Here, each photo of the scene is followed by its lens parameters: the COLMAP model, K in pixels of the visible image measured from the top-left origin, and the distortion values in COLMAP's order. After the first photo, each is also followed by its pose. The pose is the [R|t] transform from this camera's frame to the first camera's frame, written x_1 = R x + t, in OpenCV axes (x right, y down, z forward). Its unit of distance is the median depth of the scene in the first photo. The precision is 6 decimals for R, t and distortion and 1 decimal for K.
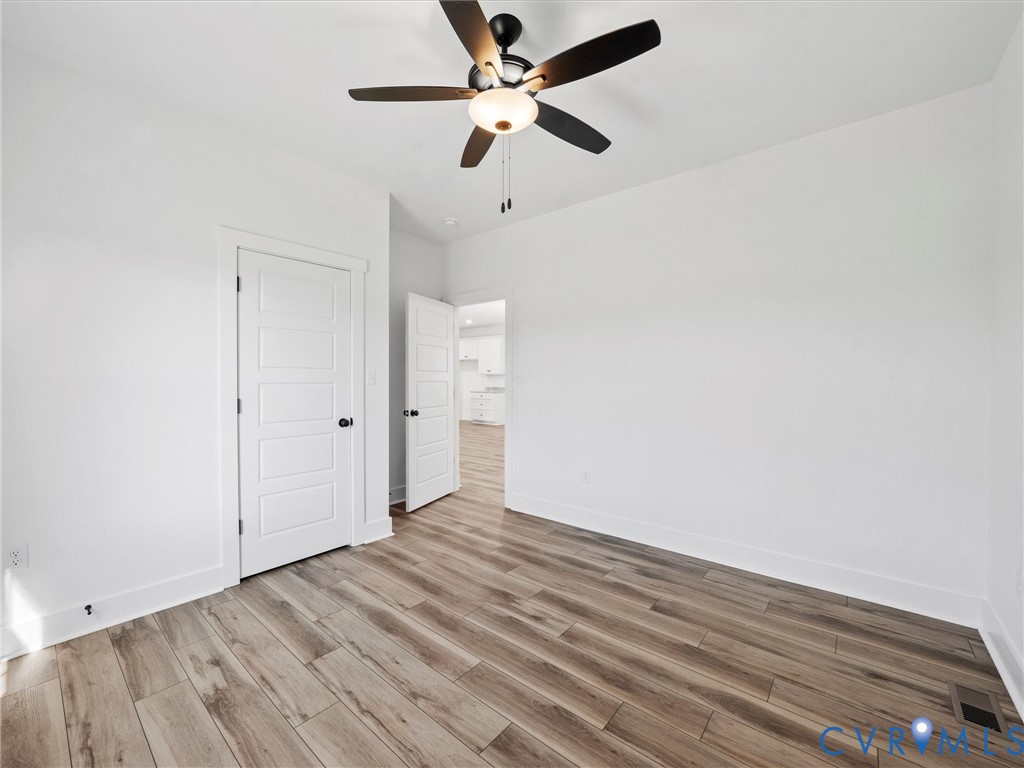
lens RADIAL K [[505.0, 0, 512.7], [0, 505.0, 374.9], [0, 0, 1]] dist [-0.006045, -0.000270]
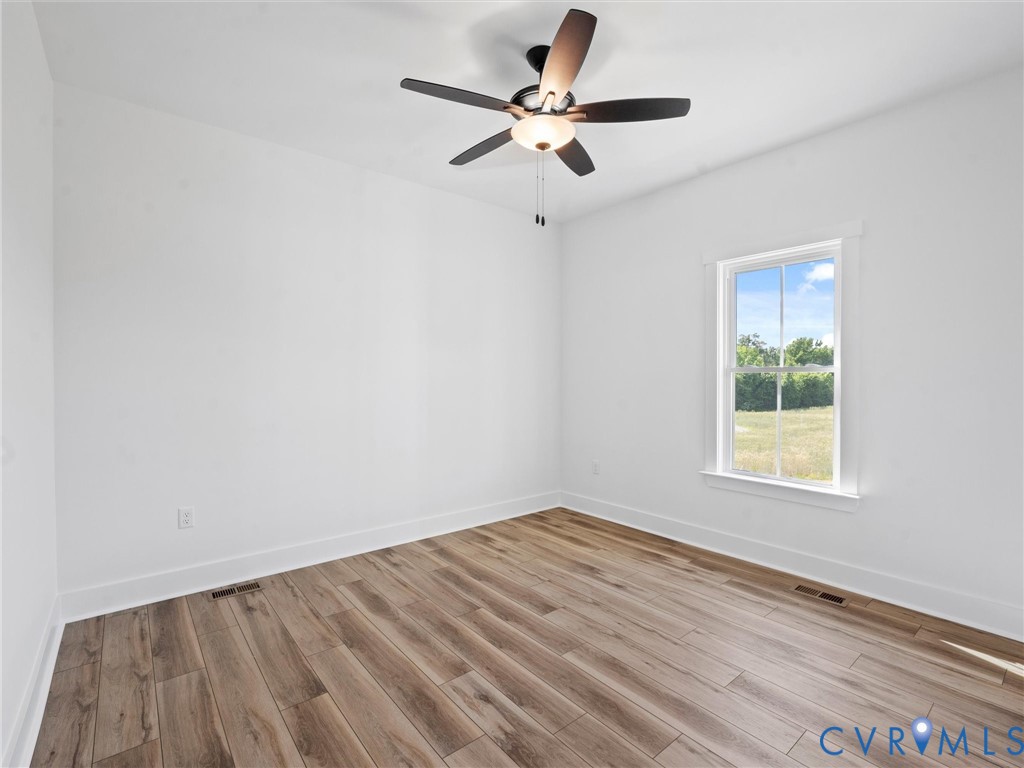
lens RADIAL K [[505.0, 0, 512.7], [0, 505.0, 374.9], [0, 0, 1]] dist [-0.006045, -0.000270]
pose [[-0.985048, -0.000821, 0.172276, -0.134283], [-0.002564, 0.999948, -0.009894, 0.017729], [-0.172258, -0.010188, -0.984999, 1.949955]]
